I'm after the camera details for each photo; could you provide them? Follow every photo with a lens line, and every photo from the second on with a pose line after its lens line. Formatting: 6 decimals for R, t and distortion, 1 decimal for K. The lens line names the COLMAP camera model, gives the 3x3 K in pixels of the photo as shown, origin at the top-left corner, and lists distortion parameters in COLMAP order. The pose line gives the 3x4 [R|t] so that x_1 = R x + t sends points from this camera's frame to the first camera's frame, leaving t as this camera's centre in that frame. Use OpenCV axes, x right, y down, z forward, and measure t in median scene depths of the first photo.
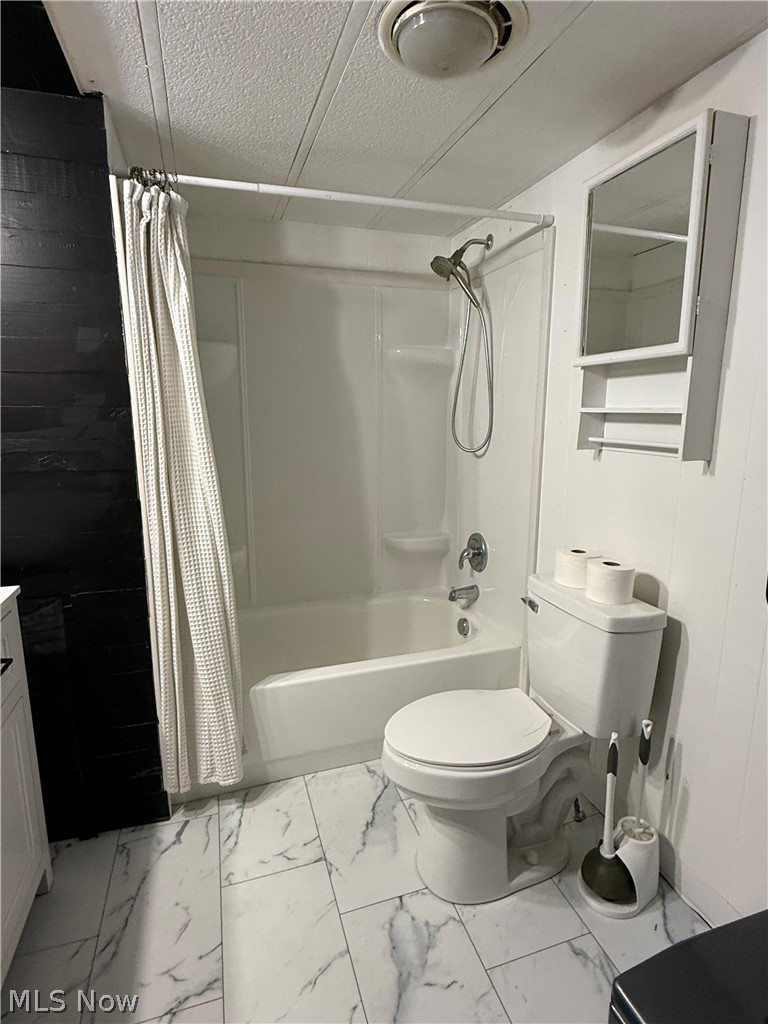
lens RADIAL K [[542.8, 0, 387.2], [0, 542.8, 512.2], [0, 0, 1]] dist [0.004932, -0.002160]
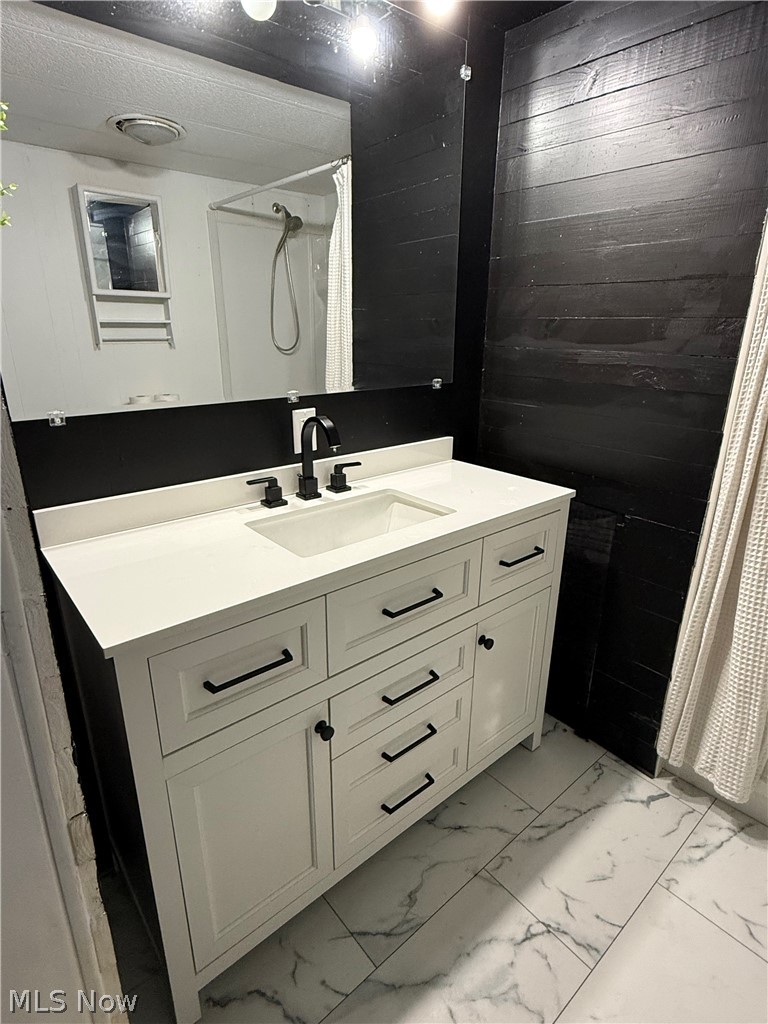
lens RADIAL K [[542.8, 0, 384.7], [0, 542.8, 508.2], [0, 0, 1]] dist [0.004932, -0.002160]
pose [[0.381894, 0.296330, -0.875412, 0.112282], [-0.180961, 0.952845, 0.243598, -0.021448], [0.906317, 0.065387, 0.417510, 0.181725]]
